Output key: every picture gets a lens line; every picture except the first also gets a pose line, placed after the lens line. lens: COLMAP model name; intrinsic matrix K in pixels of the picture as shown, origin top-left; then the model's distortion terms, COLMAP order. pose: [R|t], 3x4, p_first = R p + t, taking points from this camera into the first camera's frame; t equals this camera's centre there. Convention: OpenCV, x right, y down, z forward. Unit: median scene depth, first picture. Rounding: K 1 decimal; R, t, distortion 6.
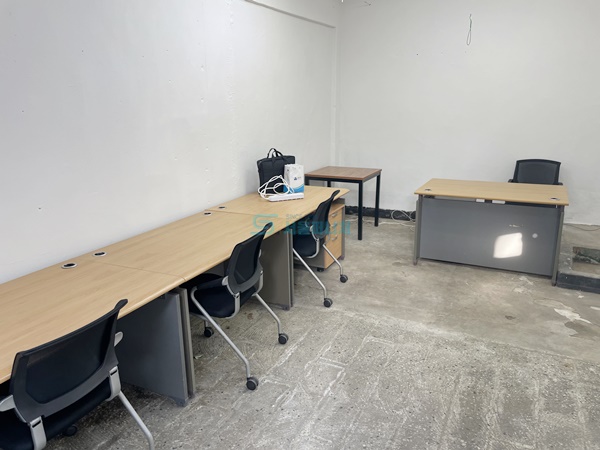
lens RADIAL K [[455.6, 0, 297.5], [0, 455.6, 217.8], [0, 0, 1]] dist [0.088739, -0.114837]
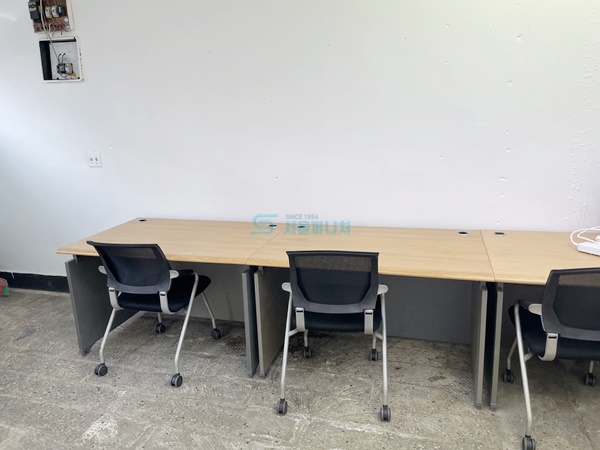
lens RADIAL K [[455.6, 0, 301.6], [0, 455.6, 219.4], [0, 0, 1]] dist [0.088739, -0.114837]
pose [[0.176294, 0.256393, -0.950360, 0.440039], [-0.216326, 0.951969, 0.216698, -0.126729], [0.960273, 0.167385, 0.223291, 0.508364]]
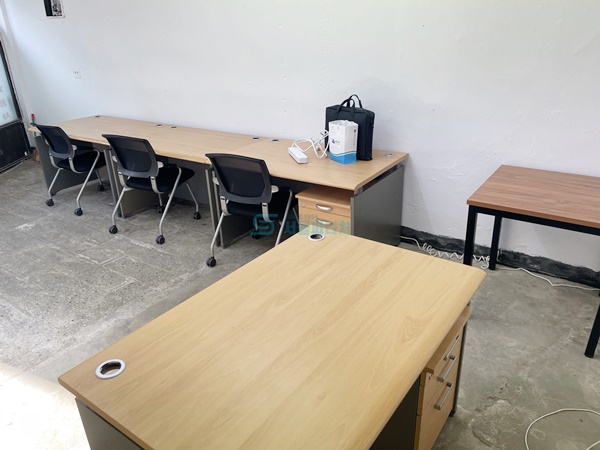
lens RADIAL K [[455.6, 0, 299.5], [0, 455.6, 229.0], [0, 0, 1]] dist [0.088739, -0.114837]
pose [[-0.145648, 0.420612, -0.895473, 0.766374], [-0.219481, 0.868834, 0.443797, -0.295231], [0.964684, 0.261177, -0.034228, 1.077396]]
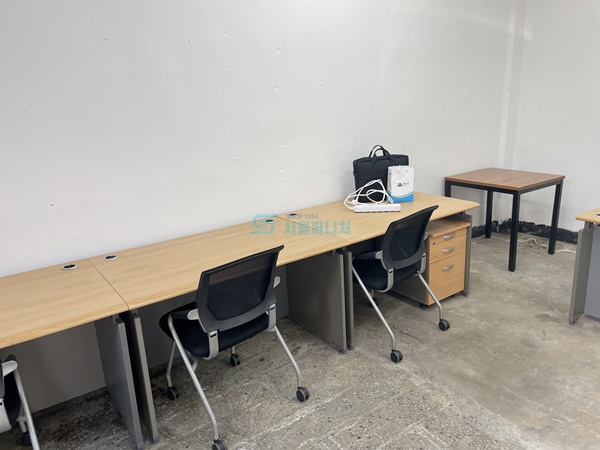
lens RADIAL K [[455.6, 0, 301.6], [0, 455.6, 219.8], [0, 0, 1]] dist [0.088739, -0.114837]
pose [[0.880264, 0.099430, -0.463950, 0.232331], [-0.087416, 0.995044, 0.047393, -0.051898], [0.466363, -0.001161, 0.884593, 0.240647]]
